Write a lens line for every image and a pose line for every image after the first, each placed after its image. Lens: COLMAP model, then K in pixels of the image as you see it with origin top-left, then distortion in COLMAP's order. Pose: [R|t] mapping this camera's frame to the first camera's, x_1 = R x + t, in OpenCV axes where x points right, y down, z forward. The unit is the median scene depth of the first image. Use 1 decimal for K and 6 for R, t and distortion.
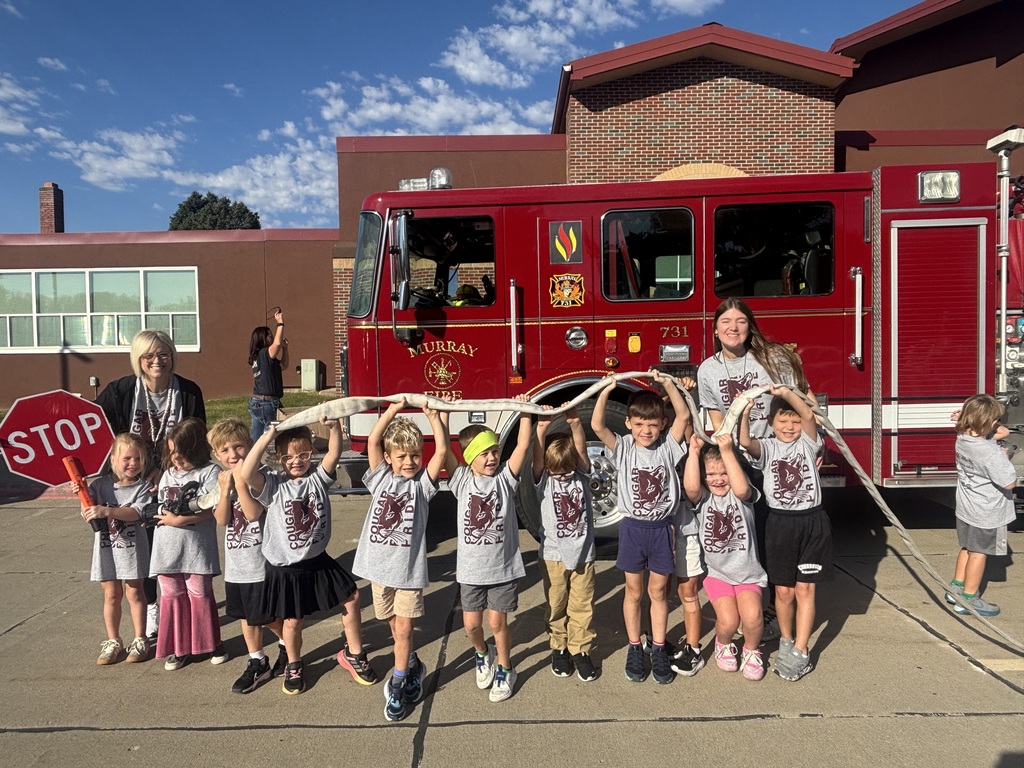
lens RADIAL K [[662.7, 0, 512.0], [0, 662.7, 384.0], [0, 0, 1]] dist [0.034621, -0.044280]
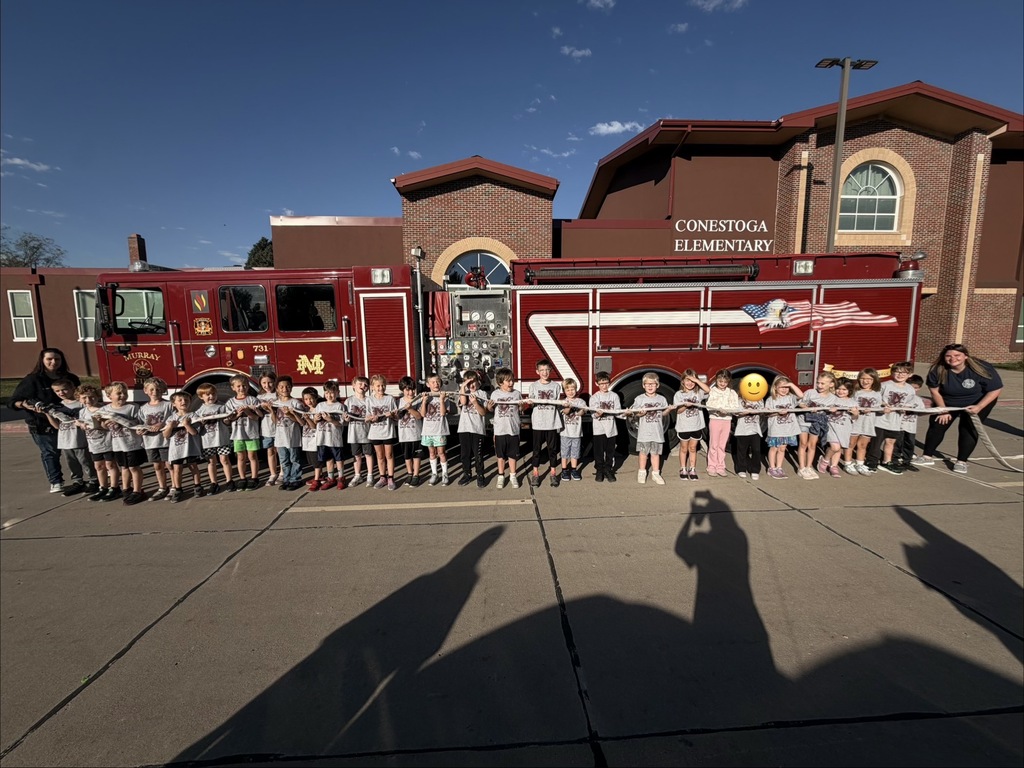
lens RADIAL K [[390.7, 0, 512.0], [0, 390.7, 384.0], [0, 0, 1]] dist [-0.000879, 0.000085]
pose [[0.998133, -0.002282, 0.061041, 0.898169], [-0.002470, 0.996977, 0.077664, -0.063675], [-0.061034, -0.077670, 0.995109, -0.199845]]
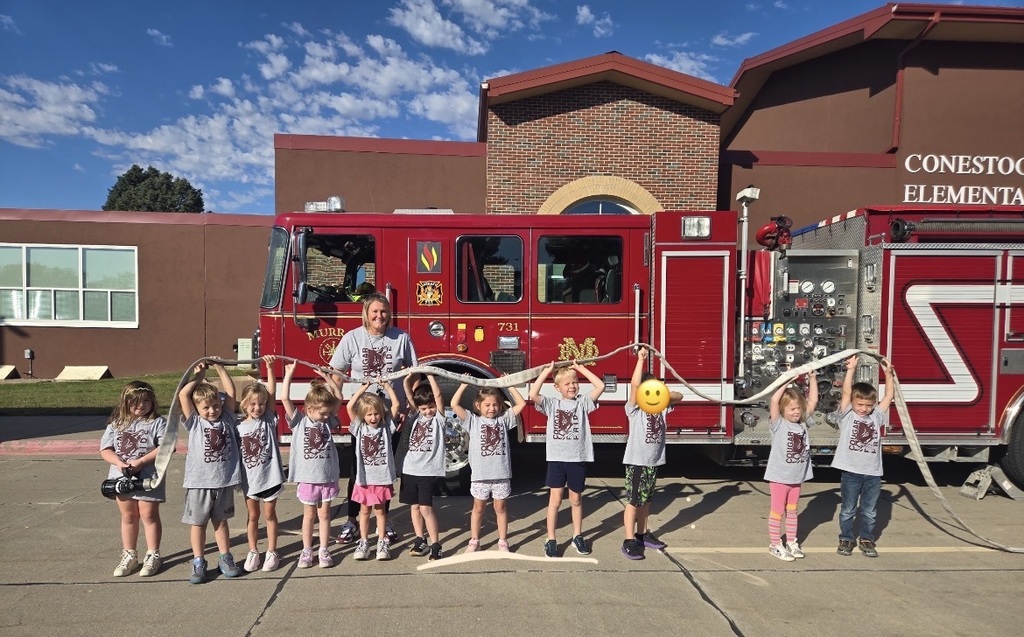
lens RADIAL K [[657.1, 0, 507.6], [0, 657.1, 369.3], [0, 0, 1]] dist [0.073474, -0.066176]
pose [[0.997305, 0.023673, 0.069444, 0.148843], [-0.023742, 0.999718, 0.000174, 0.008194], [-0.069420, -0.001822, 0.997586, -0.329265]]
